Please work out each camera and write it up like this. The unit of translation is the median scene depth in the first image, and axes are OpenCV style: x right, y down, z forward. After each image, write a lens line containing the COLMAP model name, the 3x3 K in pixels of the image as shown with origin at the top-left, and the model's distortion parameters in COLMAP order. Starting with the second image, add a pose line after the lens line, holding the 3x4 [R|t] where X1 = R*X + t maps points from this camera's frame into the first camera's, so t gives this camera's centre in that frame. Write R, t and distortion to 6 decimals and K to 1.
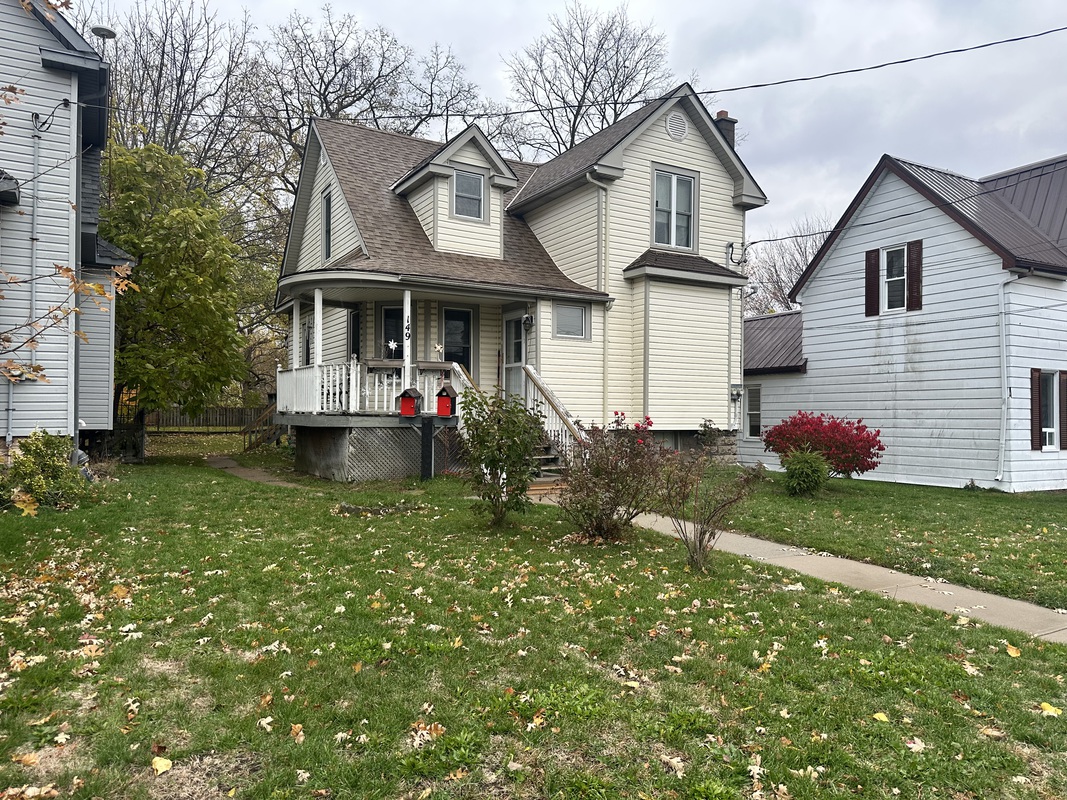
lens RADIAL K [[753.6, 0, 540.4], [0, 753.6, 405.3], [0, 0, 1]] dist [0.059852, -0.063845]
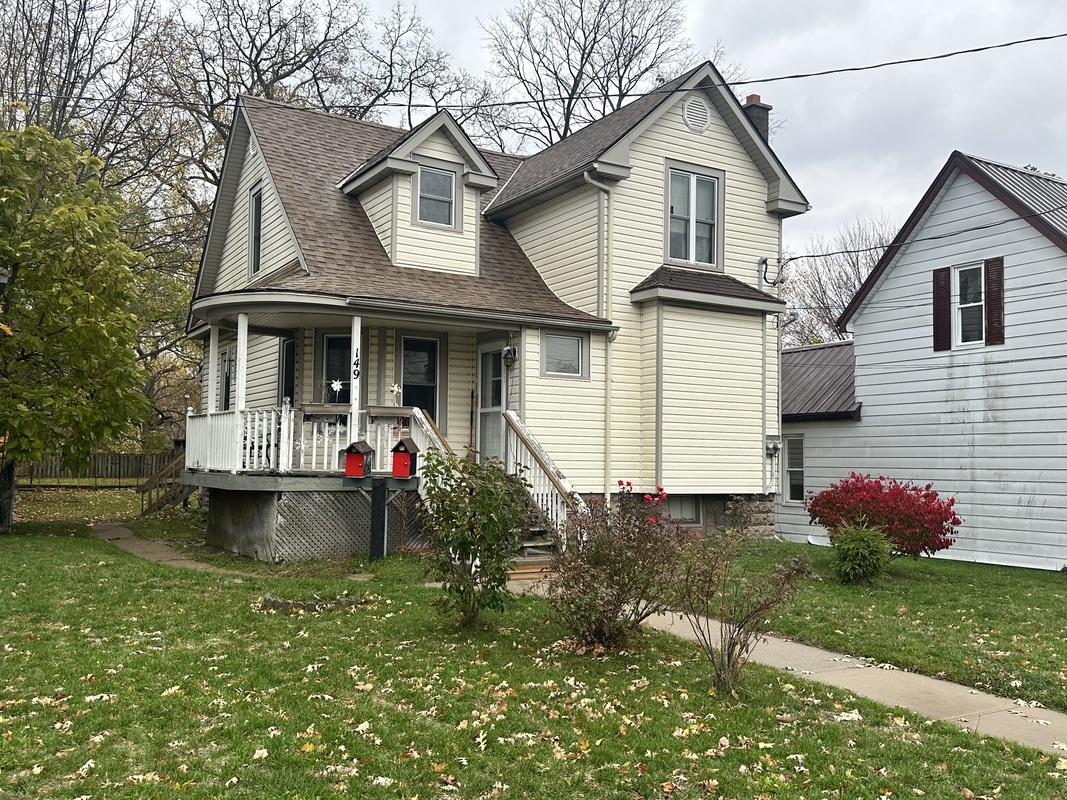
lens RADIAL K [[956.8, 0, 542.3], [0, 956.8, 401.6], [0, 0, 1]] dist [0.092616, -0.129712]
pose [[0.999808, 0.007397, 0.018165, -0.000104], [-0.006475, 0.998714, -0.050277, -0.013124], [-0.018513, 0.050150, 0.998570, -0.000755]]
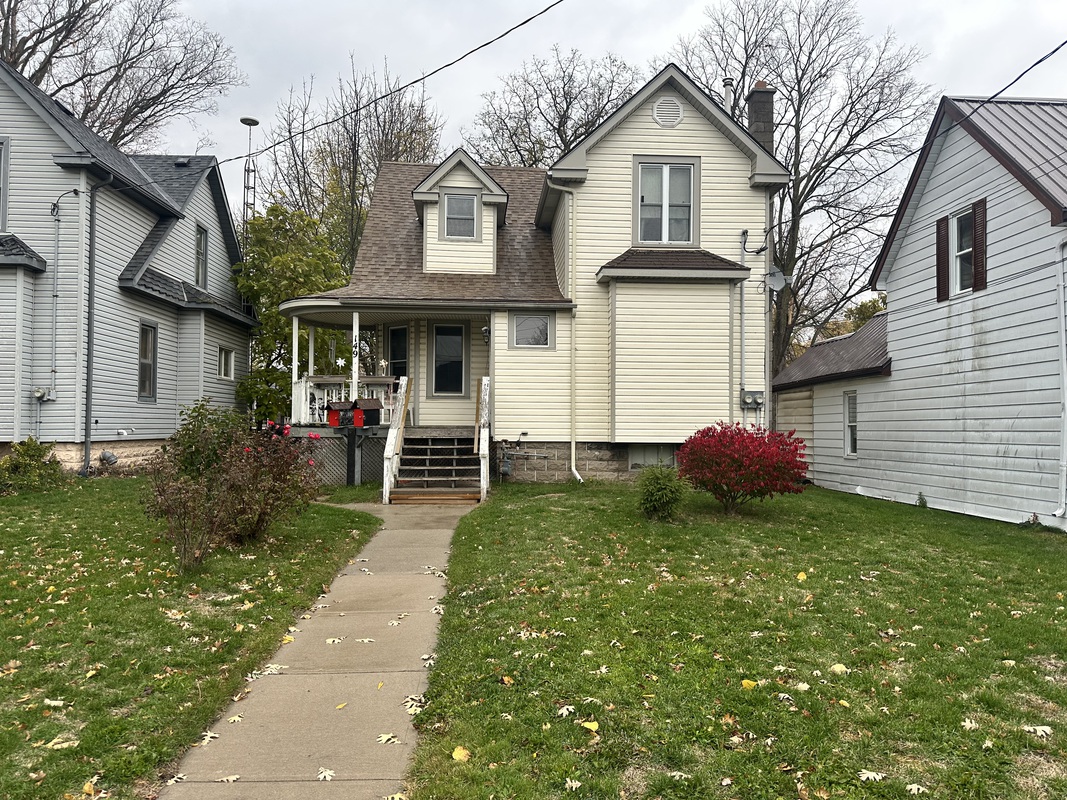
lens RADIAL K [[753.6, 0, 539.9], [0, 753.6, 402.9], [0, 0, 1]] dist [0.059852, -0.063845]
pose [[0.891884, -0.014718, -0.452025, 0.516901], [0.004961, 0.999729, -0.022763, 0.005090], [0.452238, 0.018060, 0.891715, 0.134718]]
